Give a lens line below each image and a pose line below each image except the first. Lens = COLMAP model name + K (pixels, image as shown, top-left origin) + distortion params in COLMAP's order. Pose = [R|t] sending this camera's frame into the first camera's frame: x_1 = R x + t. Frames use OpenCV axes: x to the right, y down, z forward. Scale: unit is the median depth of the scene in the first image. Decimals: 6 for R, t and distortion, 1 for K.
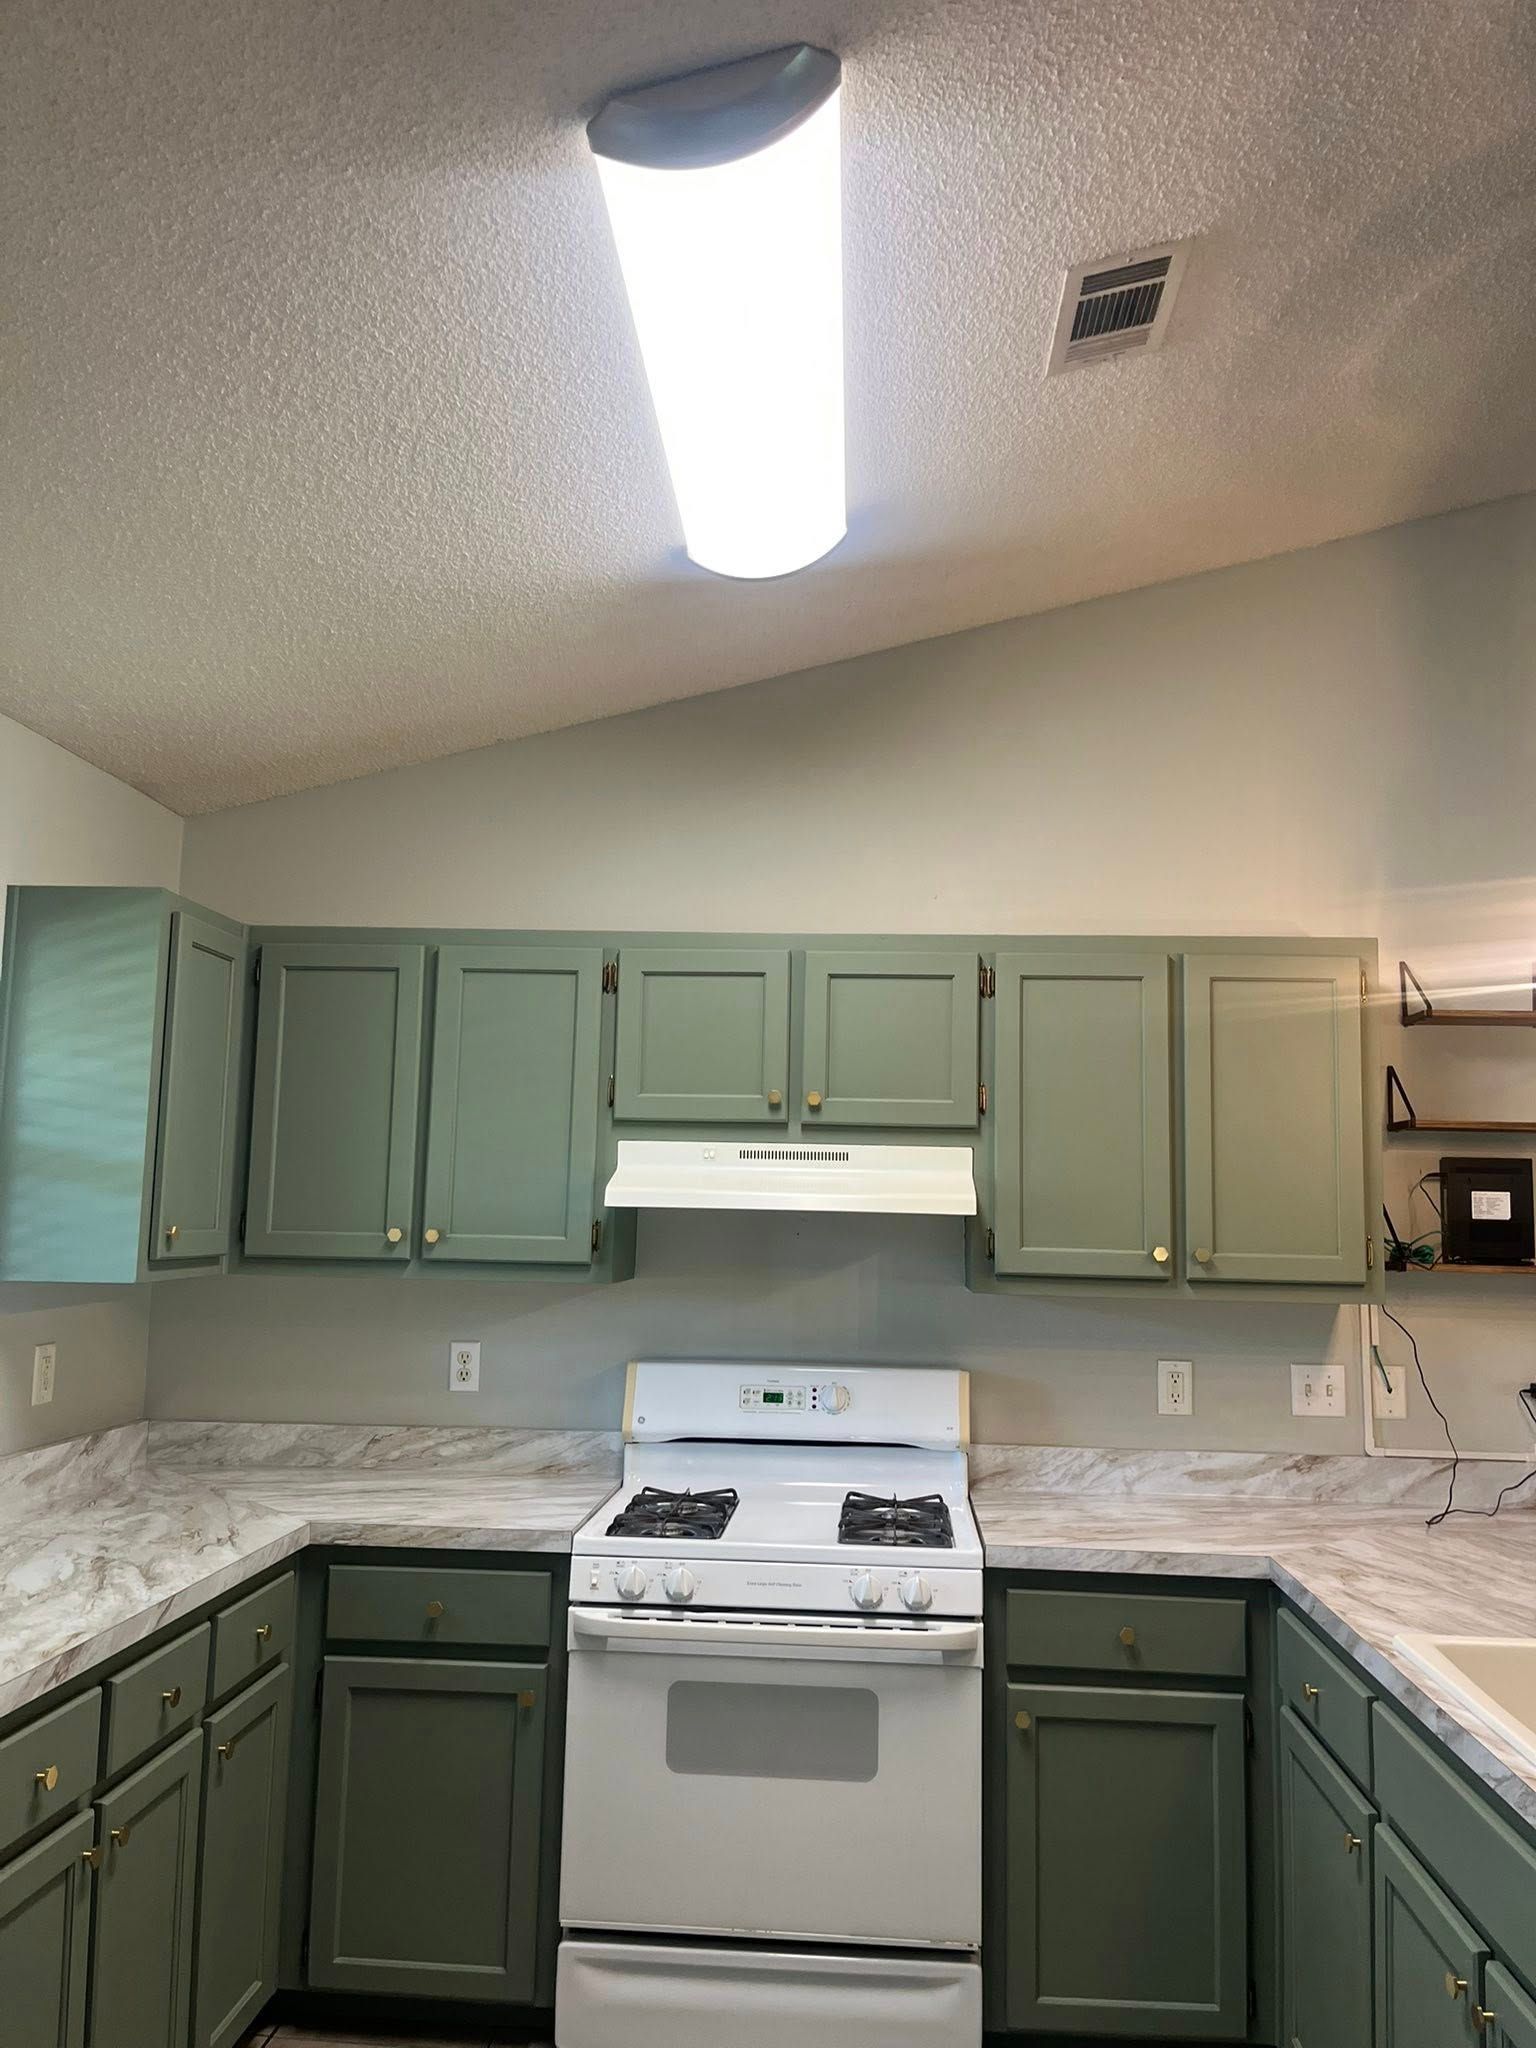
lens RADIAL K [[1552.9, 0, 774.2], [0, 1552.9, 1026.9], [0, 0, 1]] dist [0.062403, -0.088387]
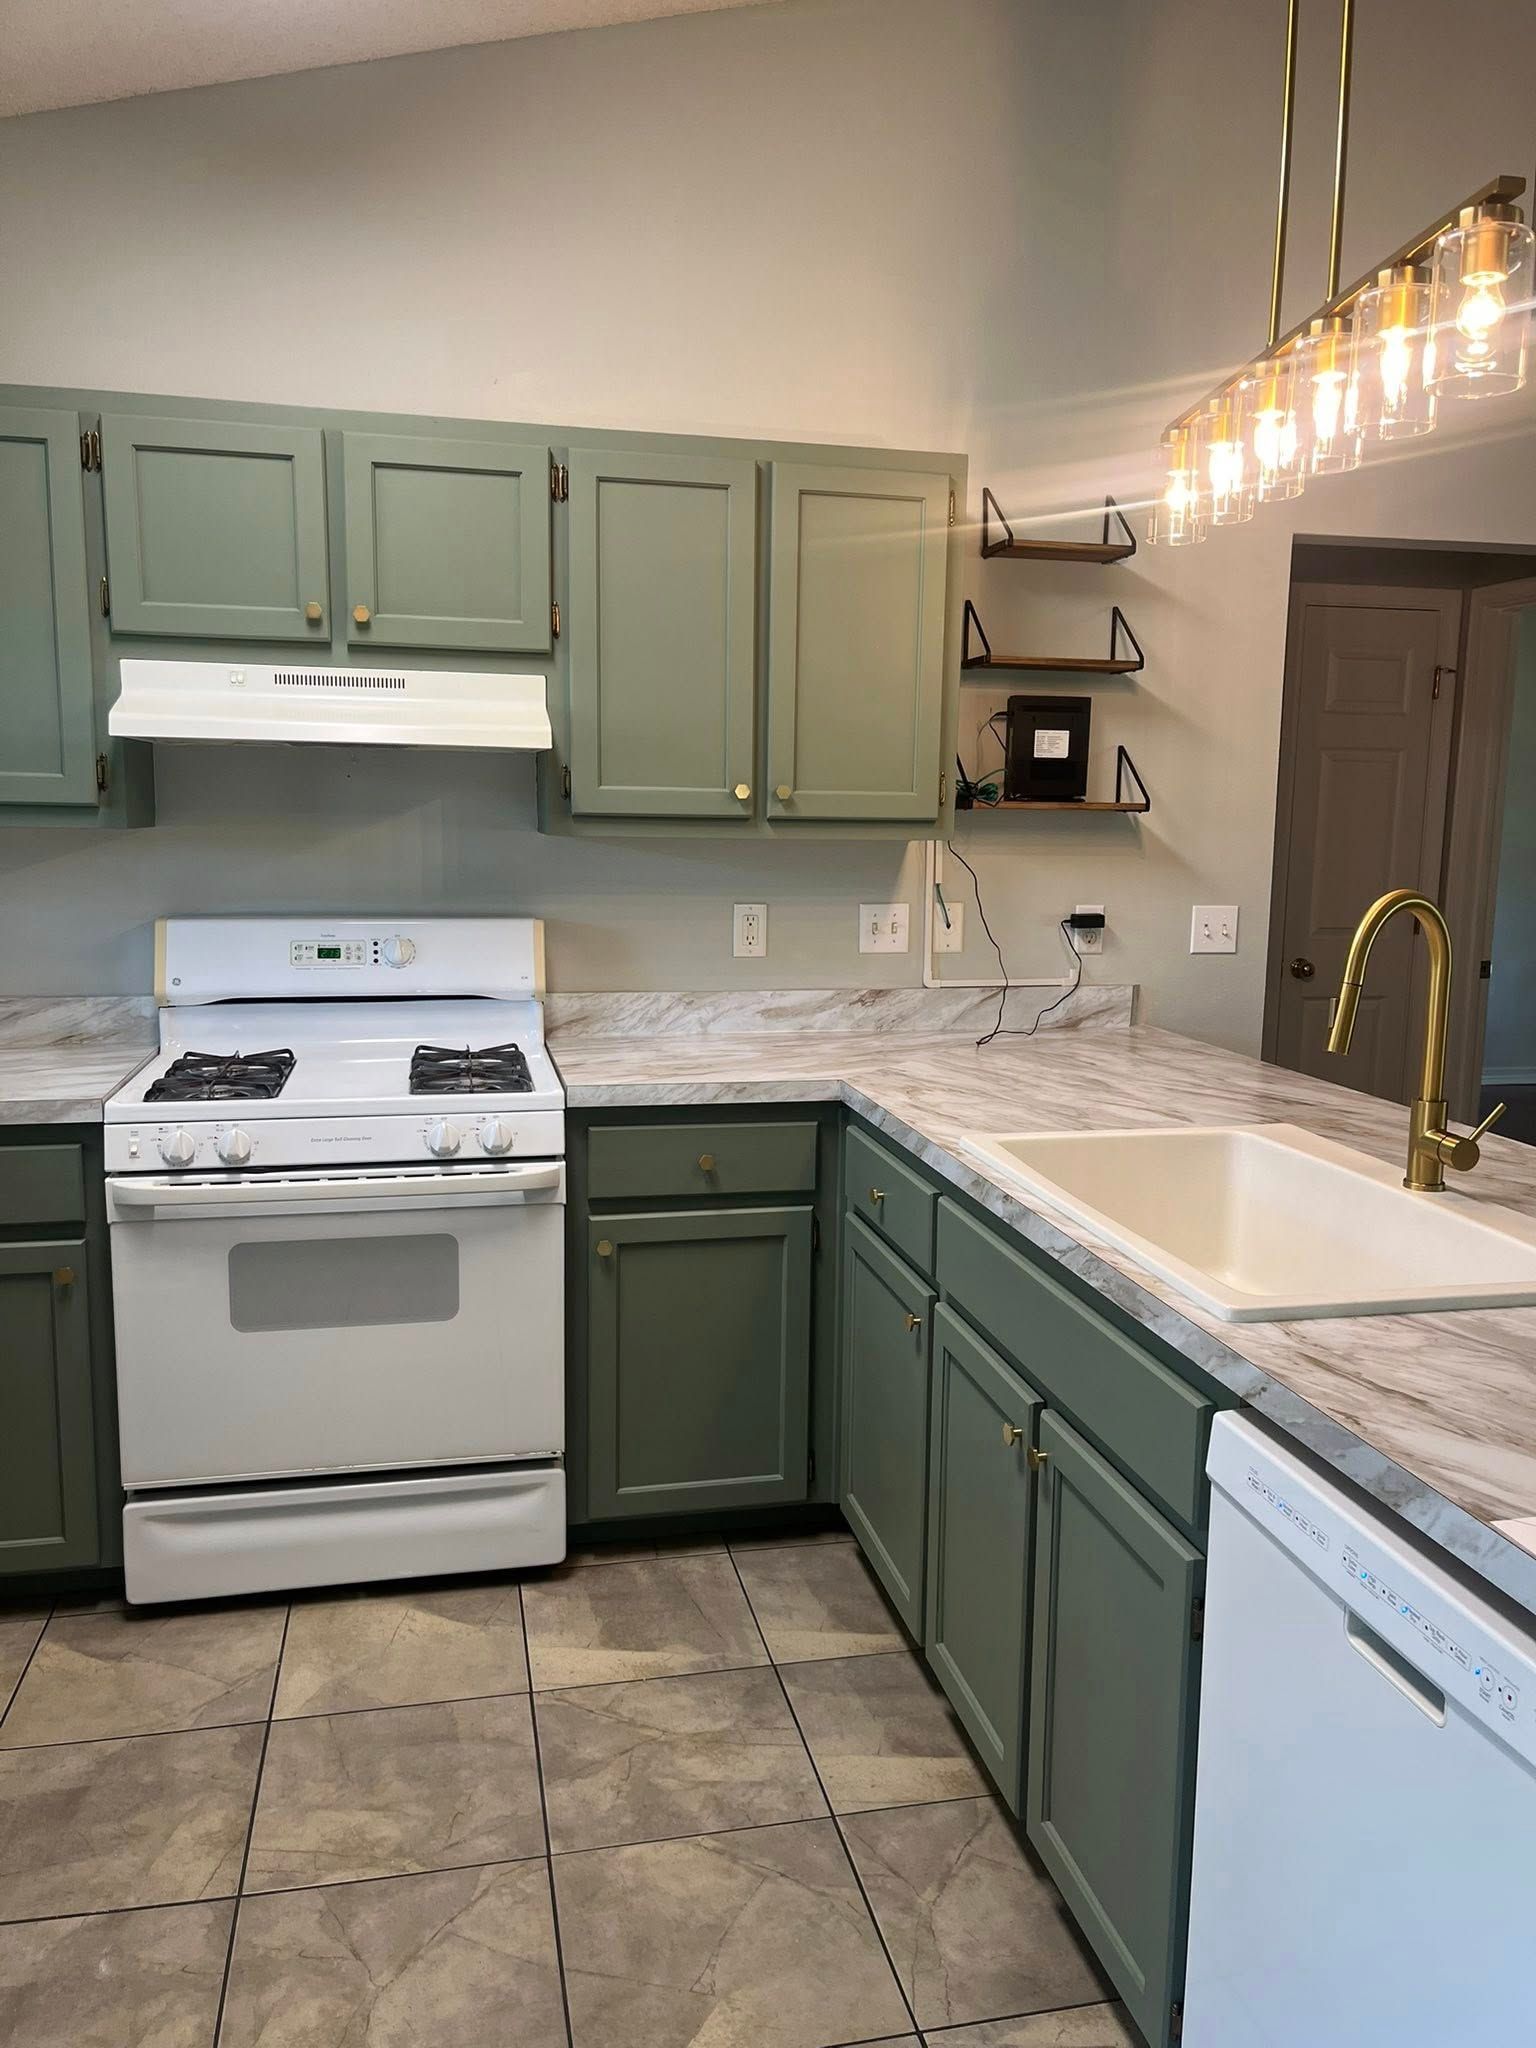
lens RADIAL K [[1552.9, 0, 788.6], [0, 1552.9, 1038.9], [0, 0, 1]] dist [0.062403, -0.088387]
pose [[0.957710, -0.049128, 0.283509, -0.005097], [-0.028942, 0.963871, 0.264792, 0.037132], [-0.286275, -0.261799, 0.921688, 0.064992]]
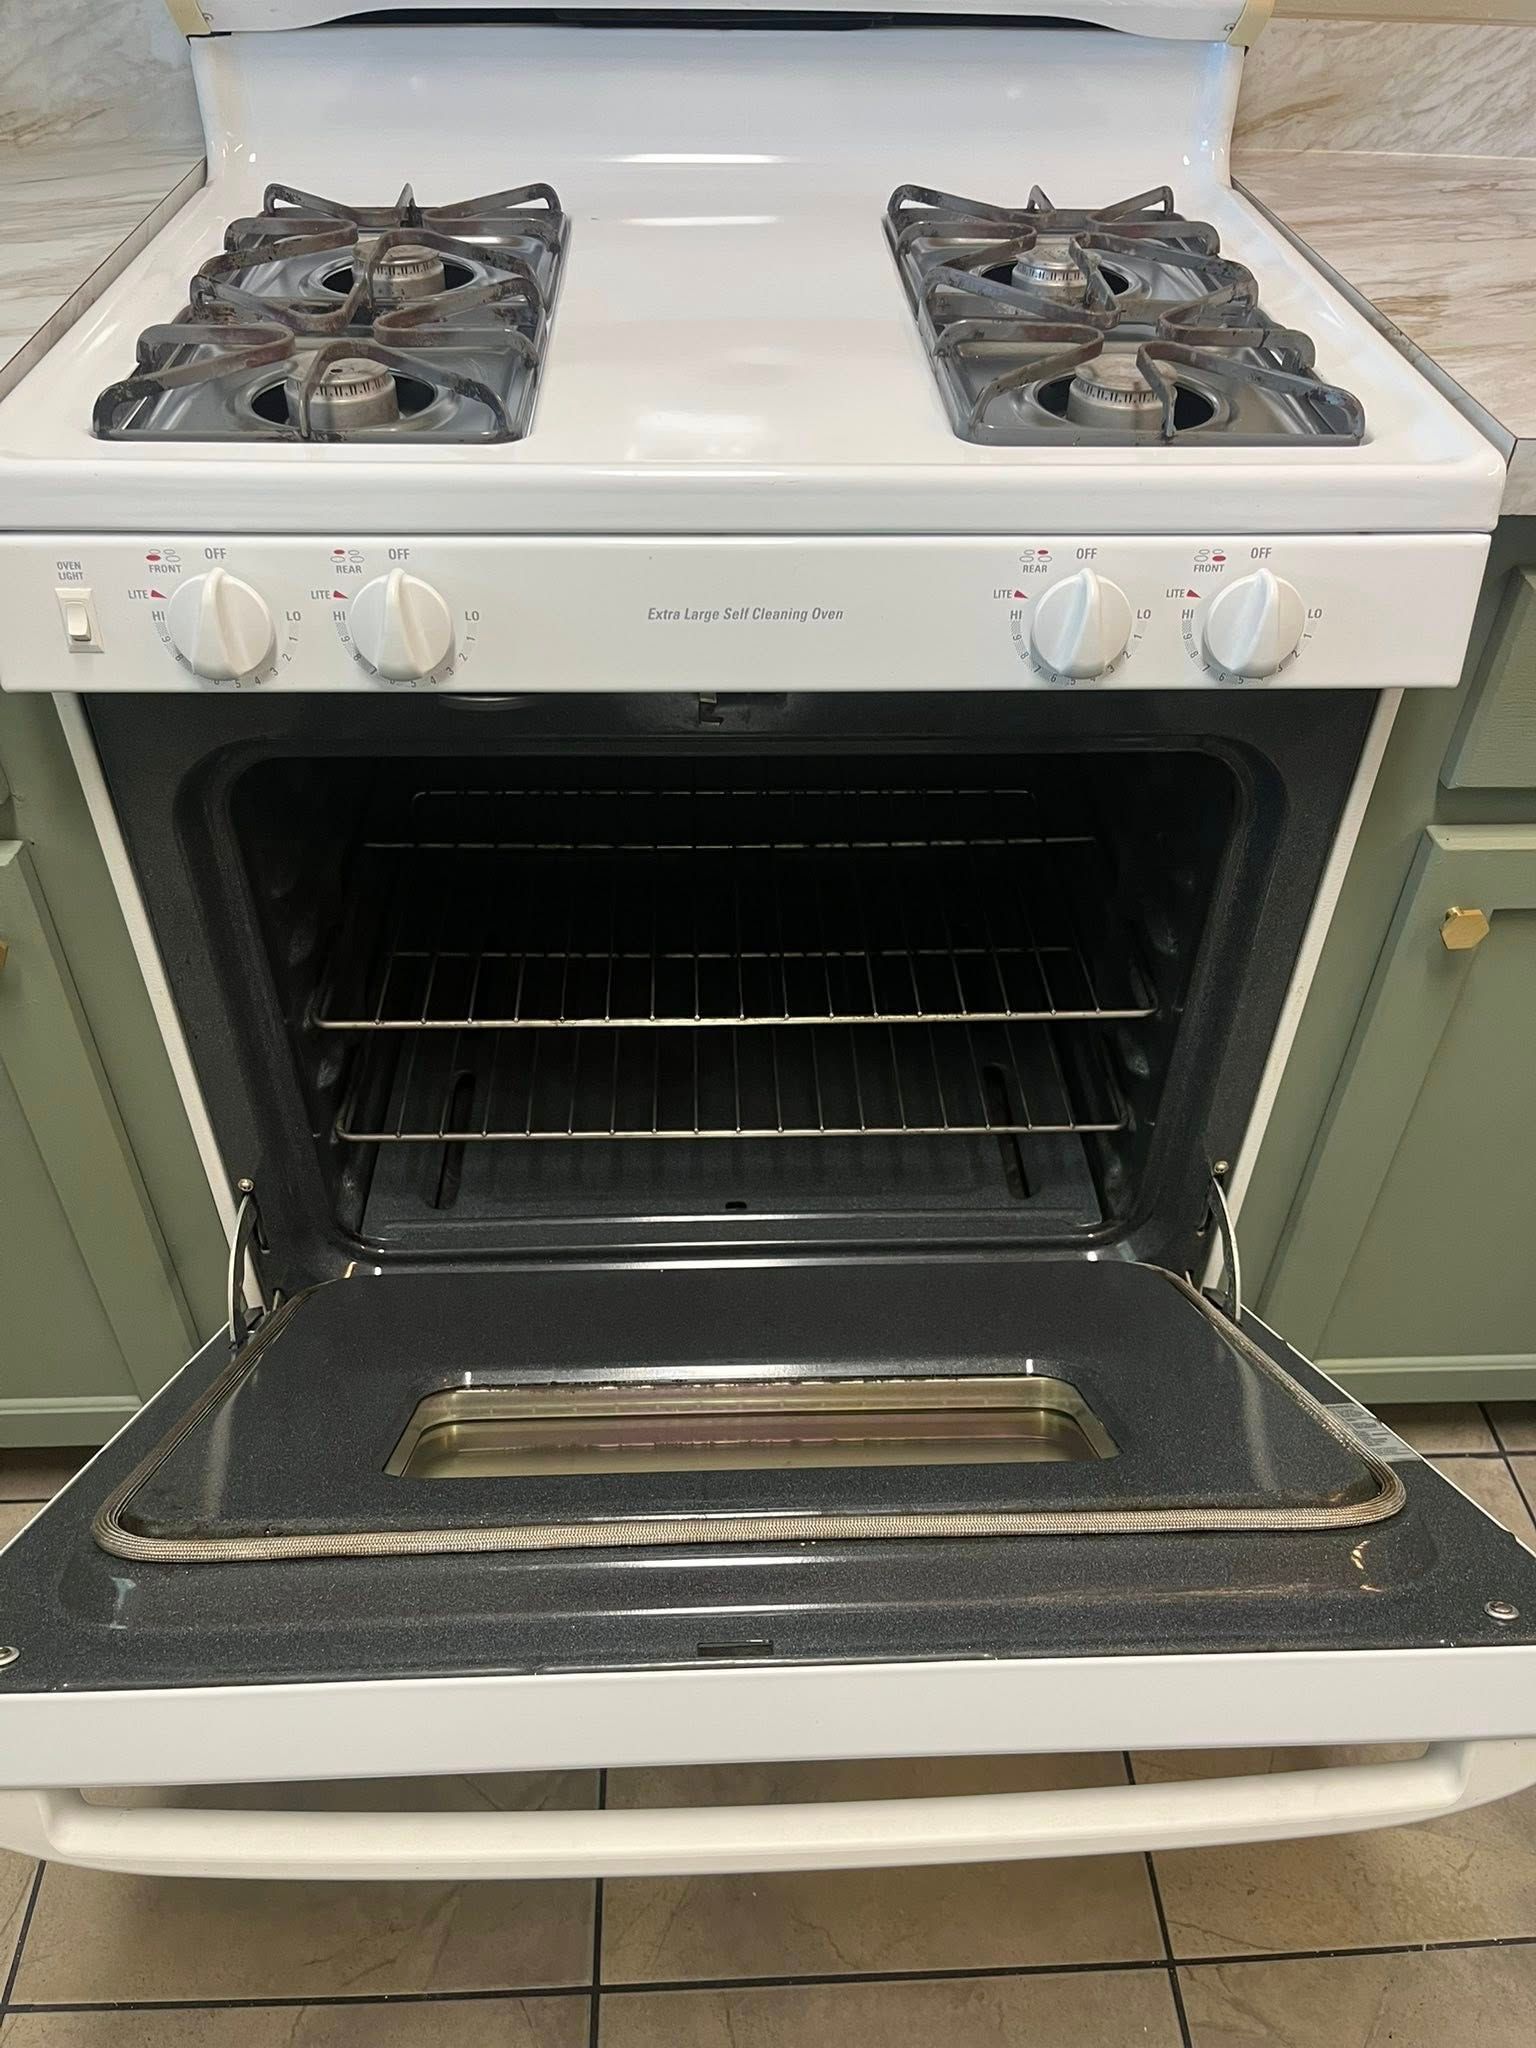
lens RADIAL K [[1552.9, 0, 773.6], [0, 1552.9, 1029.8], [0, 0, 1]] dist [0.062403, -0.088387]
pose [[0.993296, -0.076029, 0.087073, -0.021757], [-0.013408, 0.672396, 0.740070, 0.175092], [-0.114814, -0.736276, 0.666869, 0.661712]]
